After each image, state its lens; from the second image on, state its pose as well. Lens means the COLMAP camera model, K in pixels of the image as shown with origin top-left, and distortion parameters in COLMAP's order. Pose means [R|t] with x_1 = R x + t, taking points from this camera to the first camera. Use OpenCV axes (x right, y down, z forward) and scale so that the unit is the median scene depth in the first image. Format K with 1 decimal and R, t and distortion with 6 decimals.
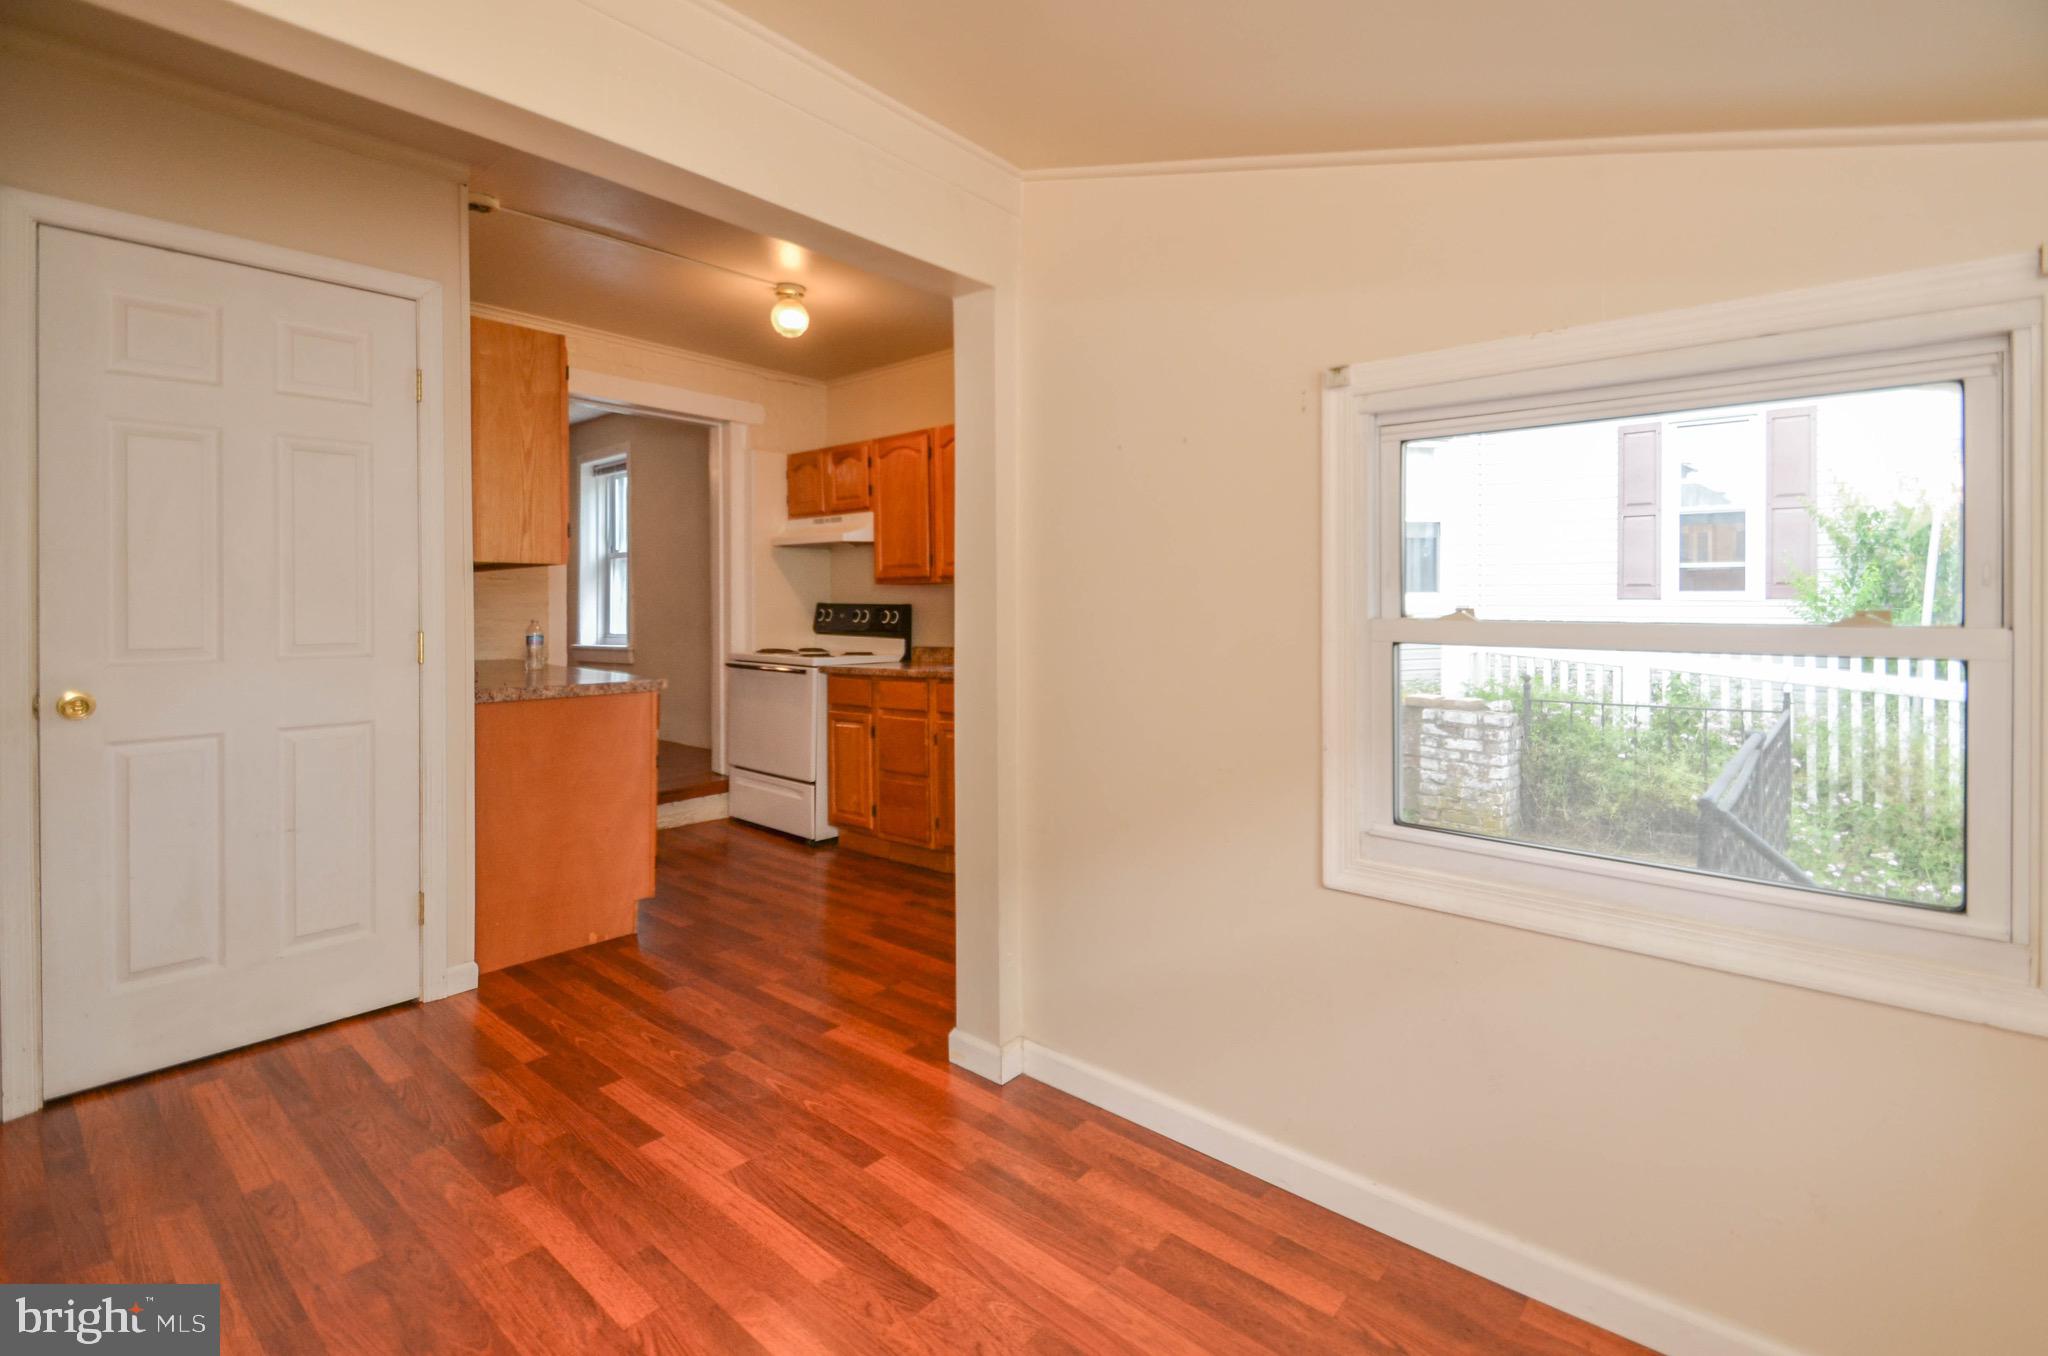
lens RADIAL K [[954.0, 0, 1040.4], [0, 954.0, 607.6], [0, 0, 1]] dist [0.025473, -0.015561]
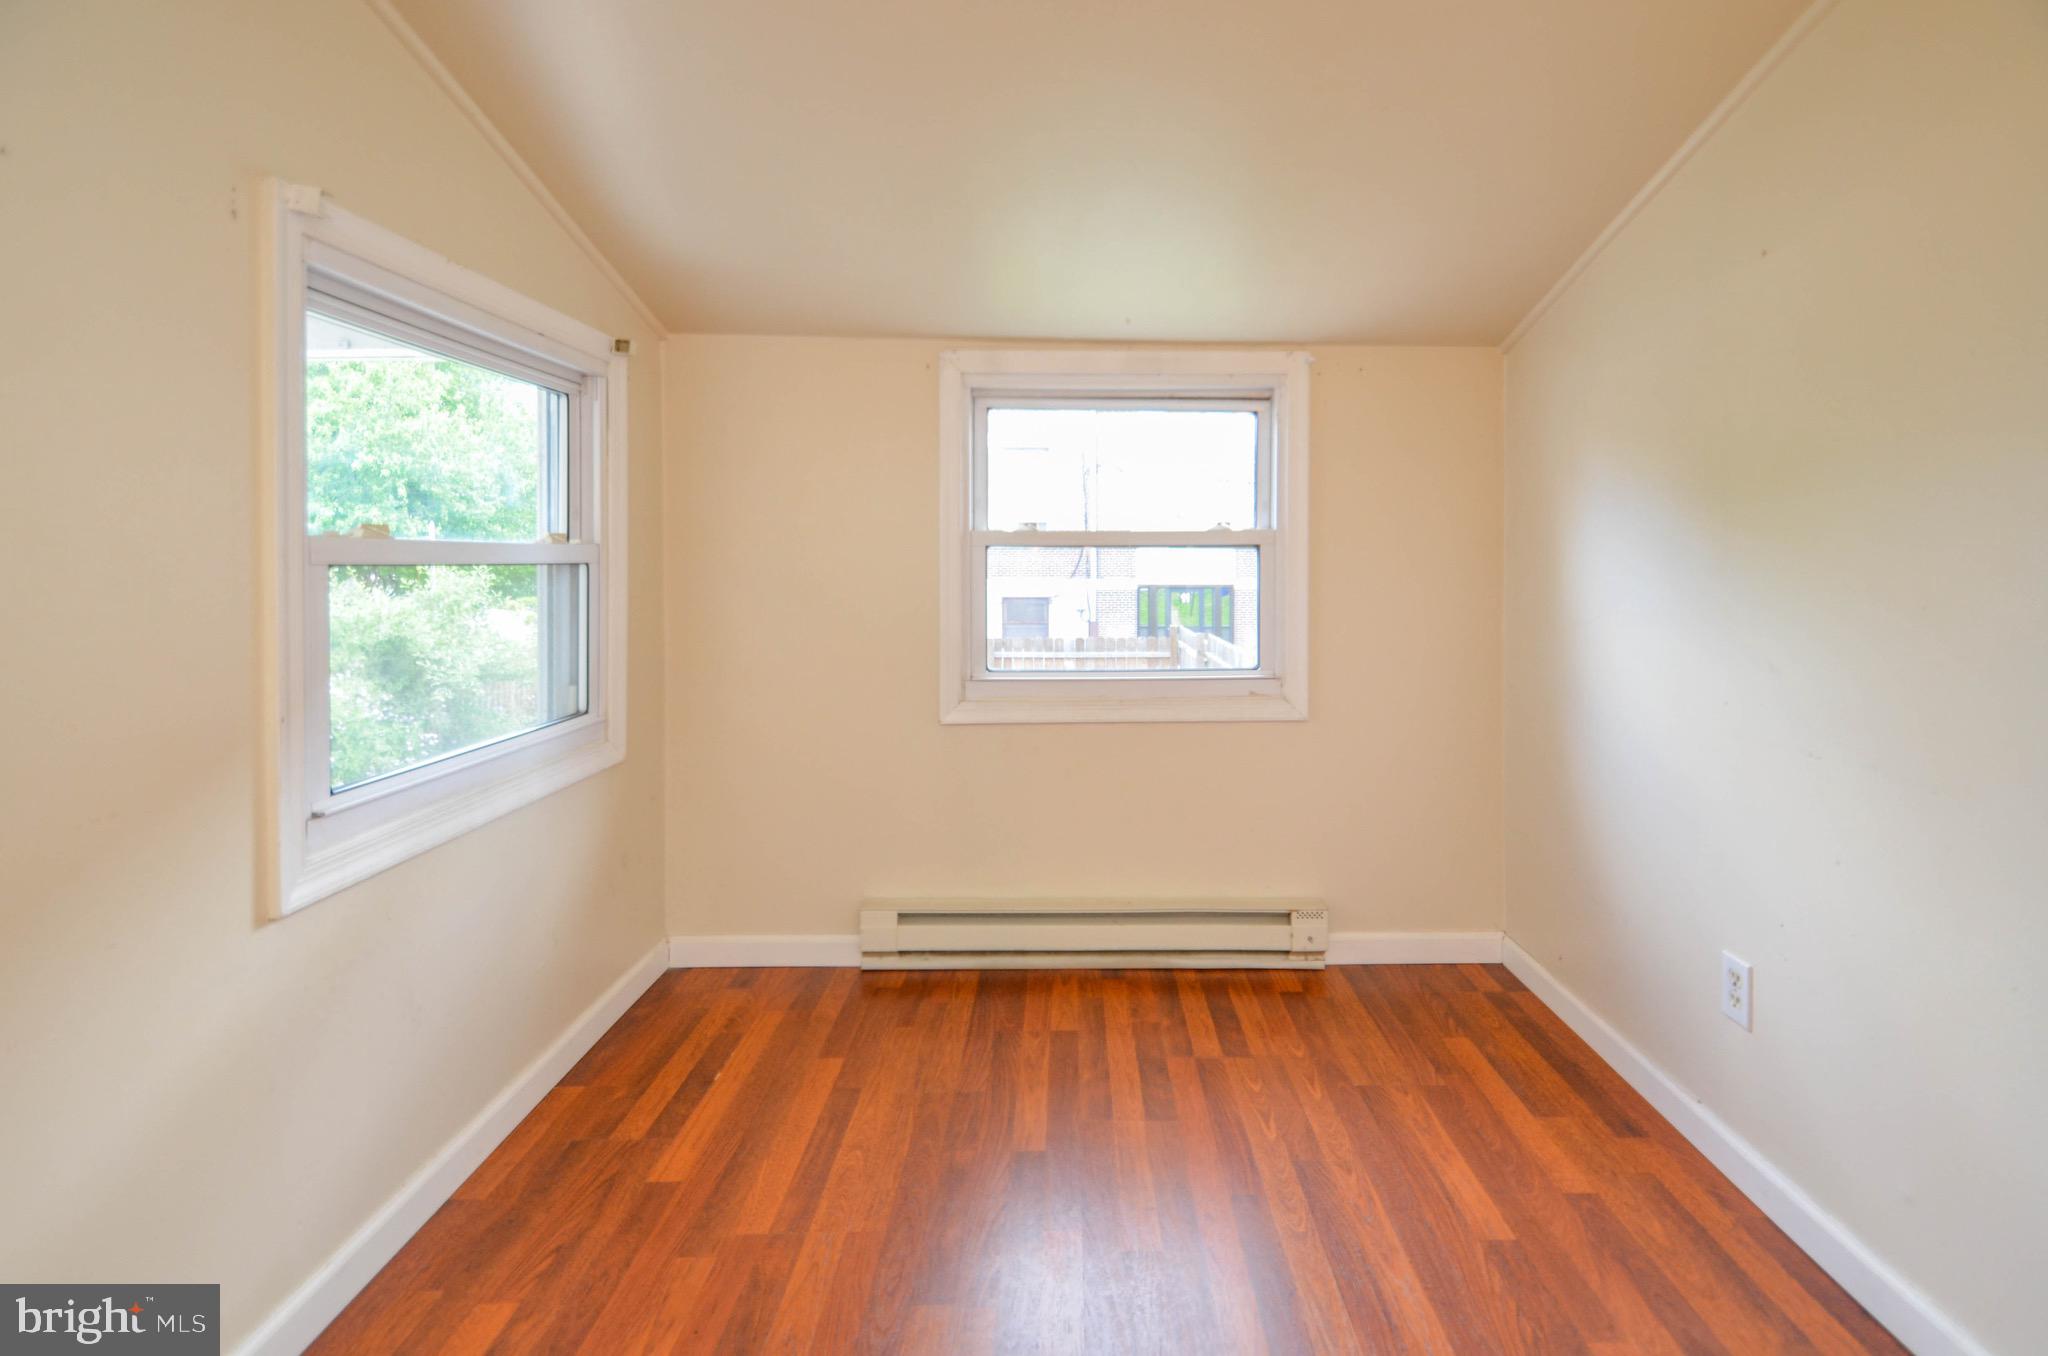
lens RADIAL K [[954.0, 0, 1070.6], [0, 954.0, 570.2], [0, 0, 1]] dist [0.025473, -0.015561]
pose [[-0.698580, -0.007282, 0.715494, -0.270040], [0.004661, 0.999881, 0.014727, 0.012354], [-0.715516, 0.013623, -0.698463, 0.479843]]
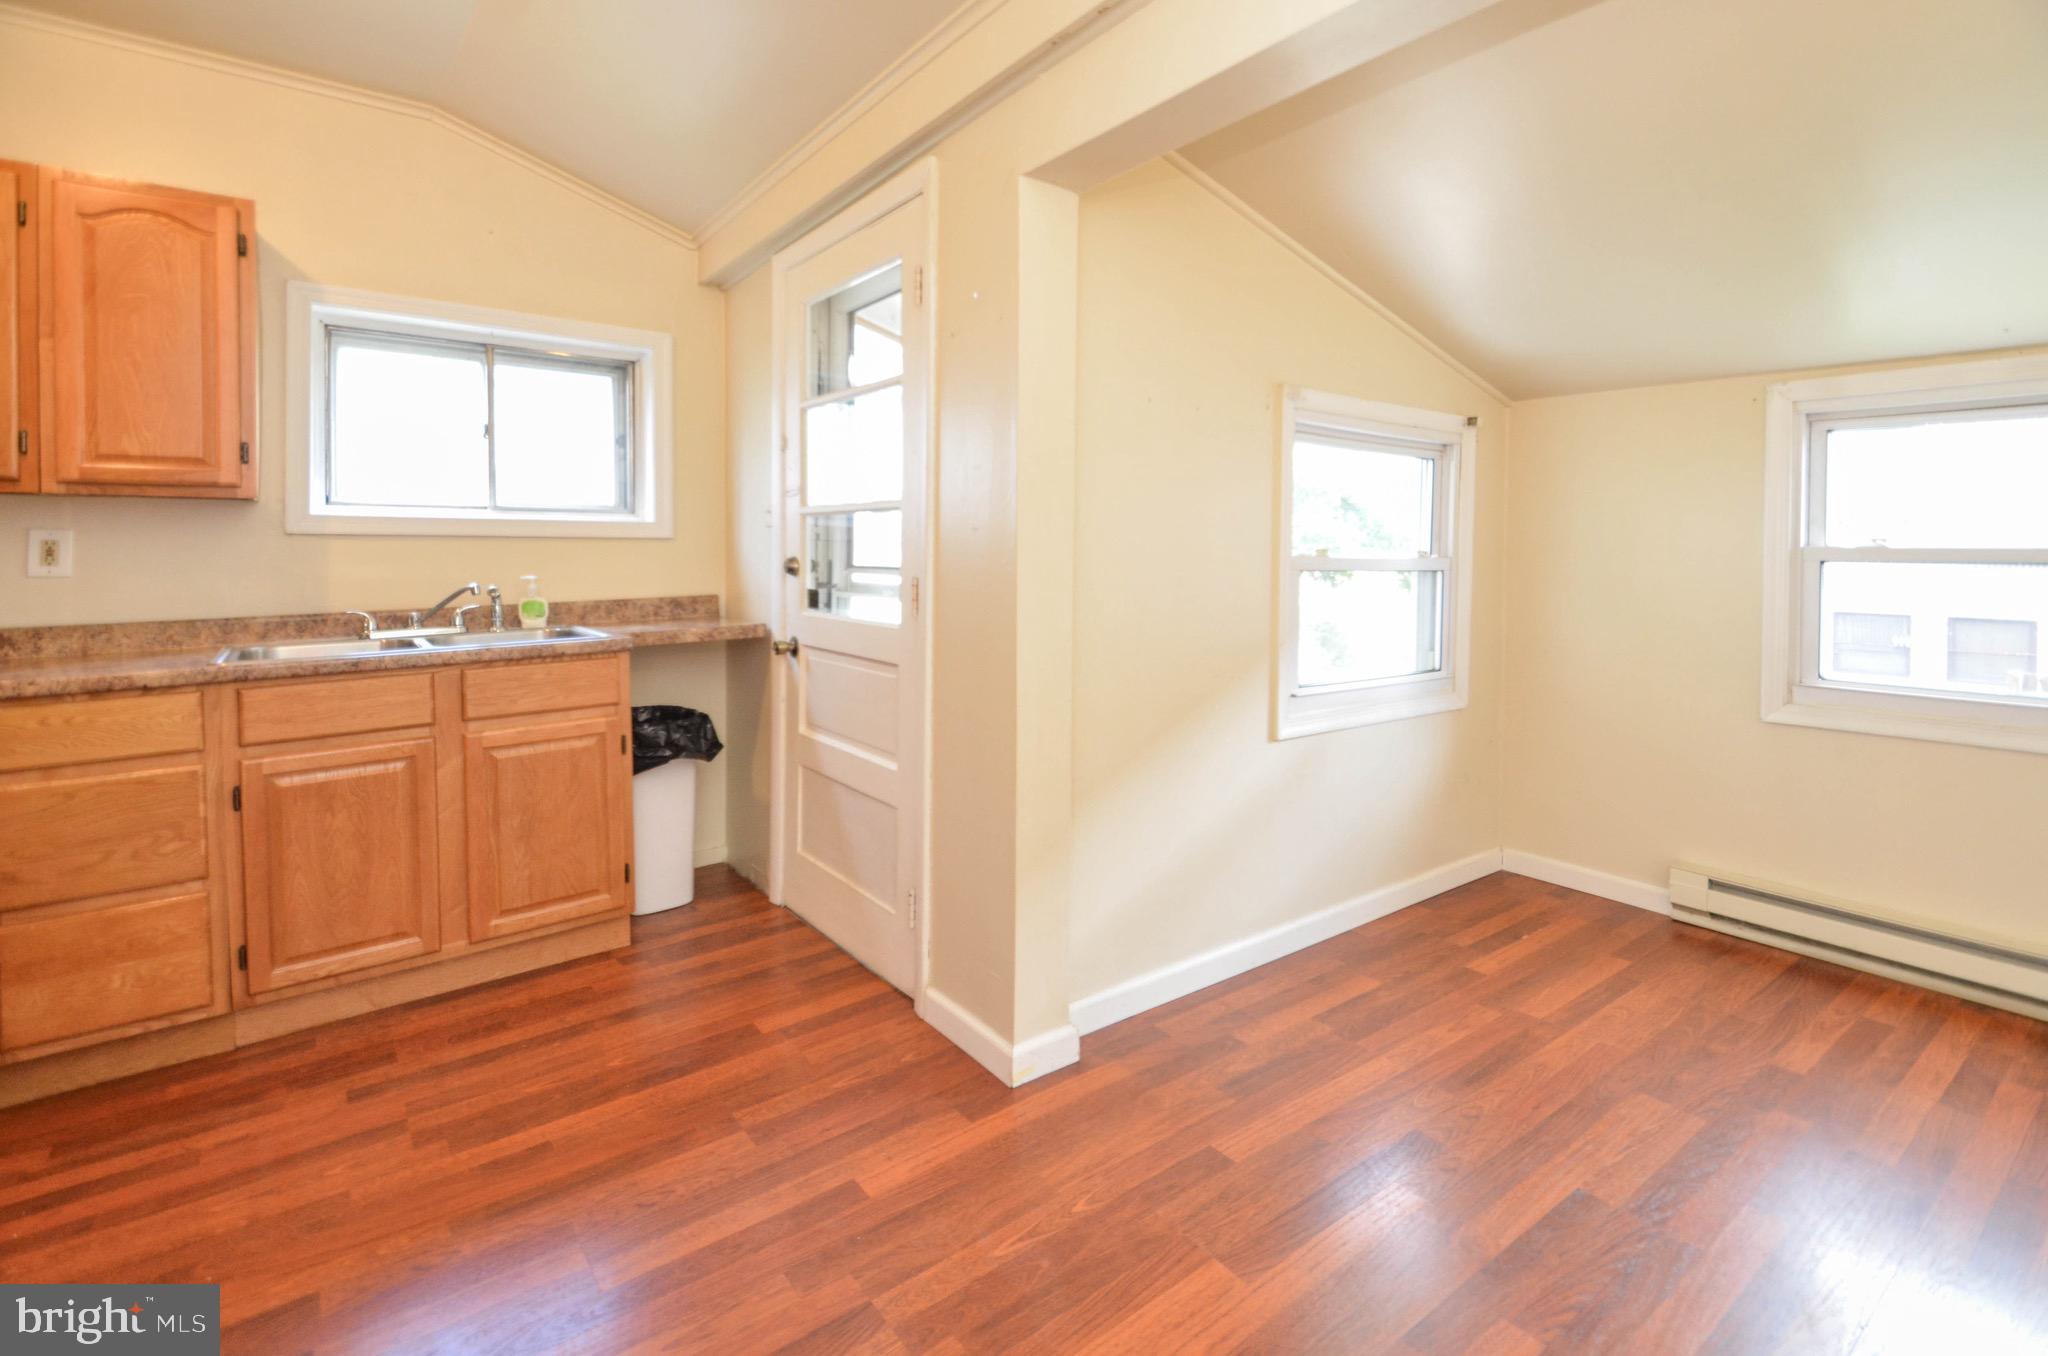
lens RADIAL K [[954.0, 0, 945.9], [0, 954.0, 575.7], [0, 0, 1]] dist [0.025473, -0.015561]
pose [[0.217058, -0.018916, 0.975975, -0.551166], [-0.003588, 0.999790, 0.020176, 0.004853], [-0.976152, -0.007881, 0.216945, 0.527047]]
